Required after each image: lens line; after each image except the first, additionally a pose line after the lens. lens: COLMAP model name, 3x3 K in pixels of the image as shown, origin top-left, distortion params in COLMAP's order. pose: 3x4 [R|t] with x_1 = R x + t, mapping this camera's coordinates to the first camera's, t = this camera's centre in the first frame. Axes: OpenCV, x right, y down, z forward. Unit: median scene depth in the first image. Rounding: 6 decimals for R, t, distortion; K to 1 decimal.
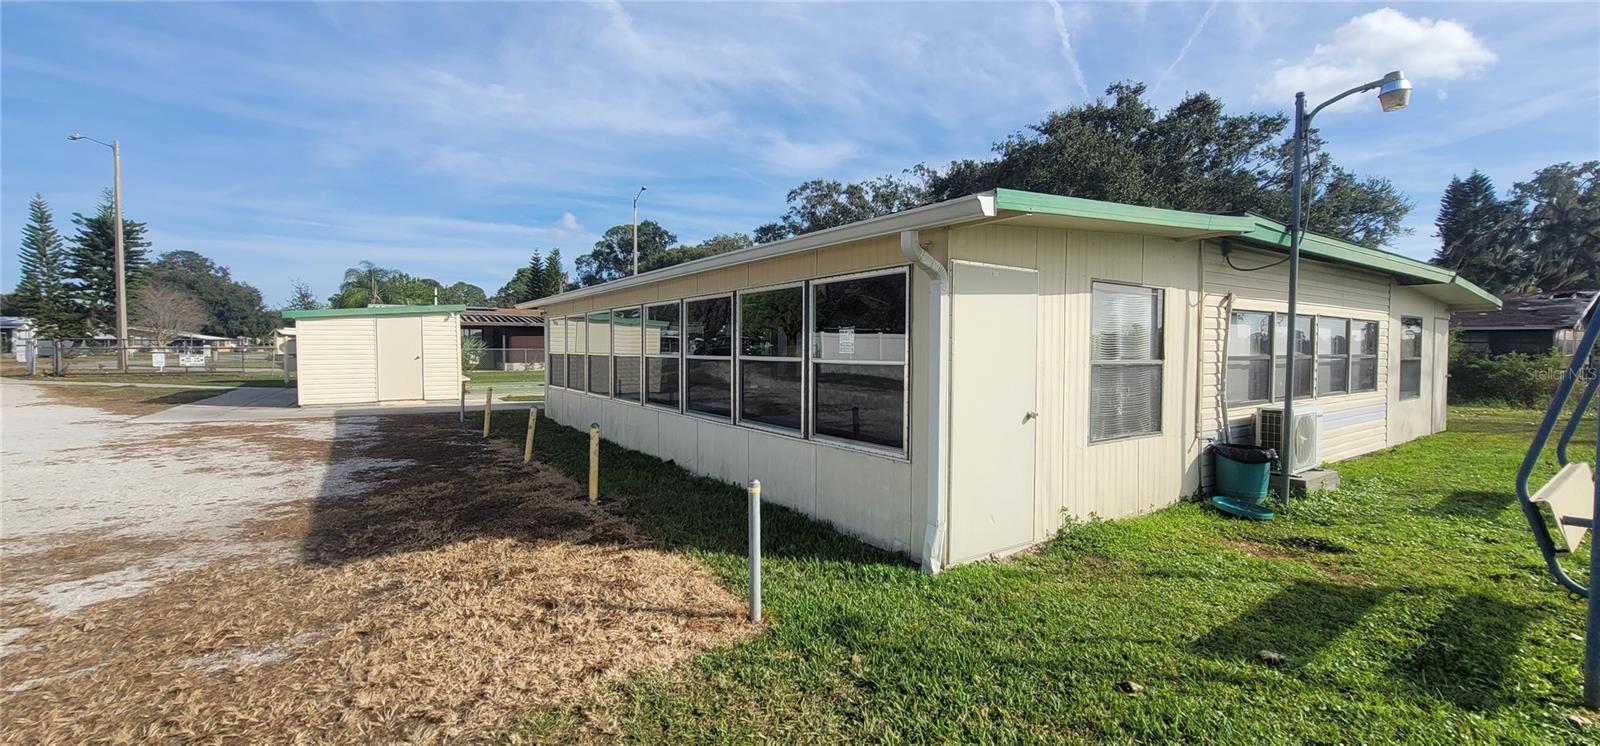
lens RADIAL K [[652.4, 0, 799.2], [0, 652.4, 370.9], [0, 0, 1]] dist [-0.008247, 0.003775]
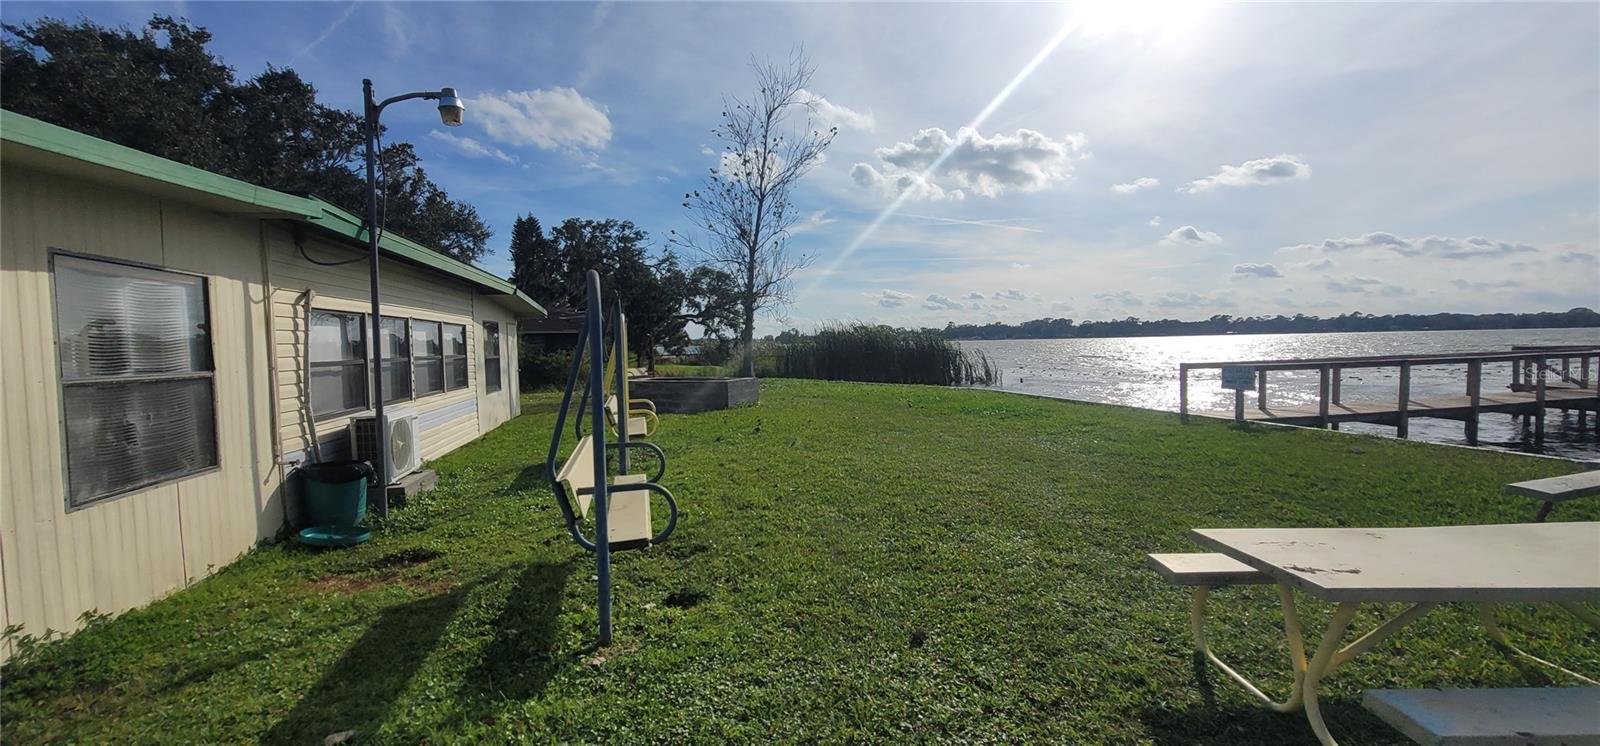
lens RADIAL K [[652.4, 0, 802.8], [0, 652.4, 364.1], [0, 0, 1]] dist [-0.008247, 0.003775]
pose [[0.373359, -0.043124, 0.926684, 0.108099], [0.058247, 0.998038, 0.022977, -0.002116], [-0.925857, 0.045398, 0.375138, 0.075151]]
